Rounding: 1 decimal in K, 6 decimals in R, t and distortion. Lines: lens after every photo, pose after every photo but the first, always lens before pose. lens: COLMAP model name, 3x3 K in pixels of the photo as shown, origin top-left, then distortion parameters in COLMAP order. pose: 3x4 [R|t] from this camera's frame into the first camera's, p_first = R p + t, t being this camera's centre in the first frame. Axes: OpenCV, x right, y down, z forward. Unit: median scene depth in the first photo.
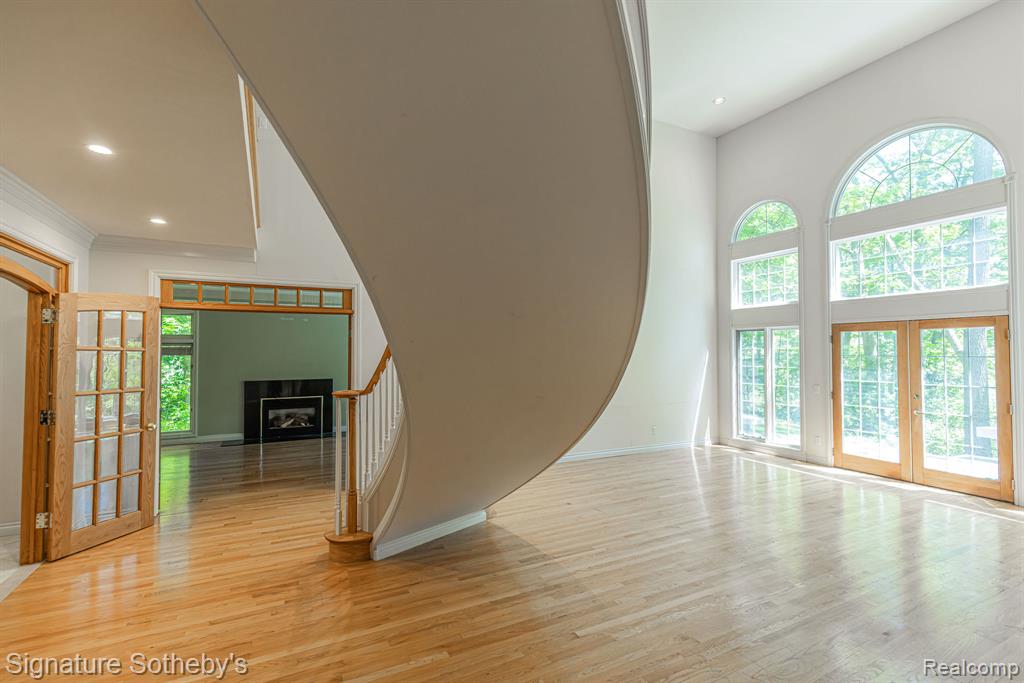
lens RADIAL K [[470.6, 0, 518.9], [0, 470.6, 341.6], [0, 0, 1]] dist [0.007797, -0.000144]
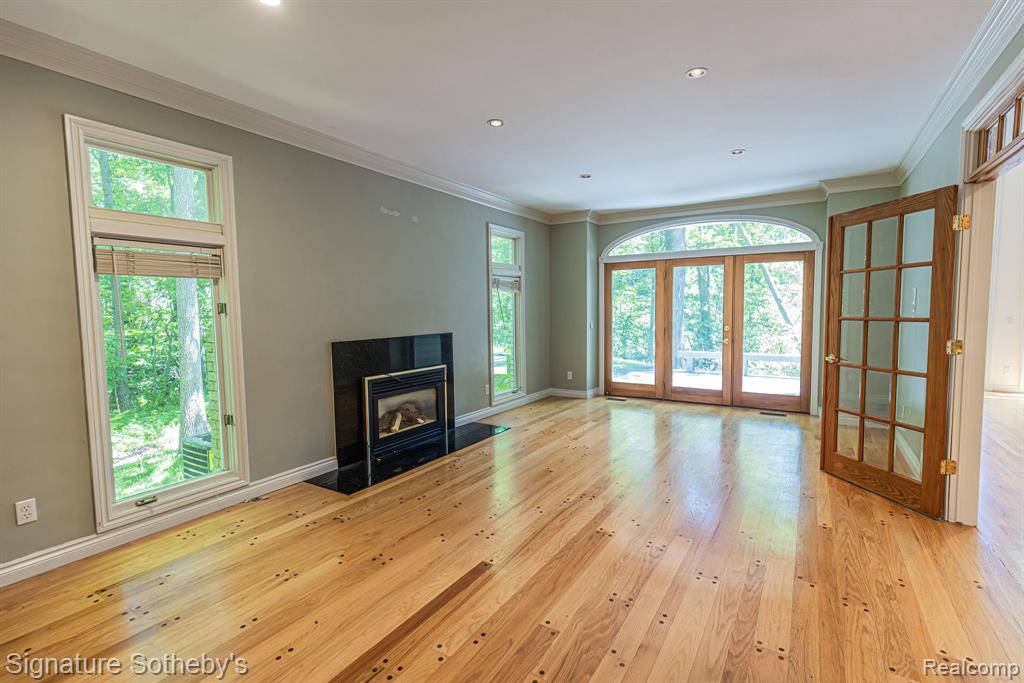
lens RADIAL K [[470.6, 0, 518.9], [0, 470.6, 341.6], [0, 0, 1]] dist [0.007797, -0.000144]
pose [[0.858672, -0.046276, 0.510432, -0.290301], [-0.000527, 0.995835, 0.091169, 0.018762], [-0.512526, -0.078554, 0.855071, 0.232622]]
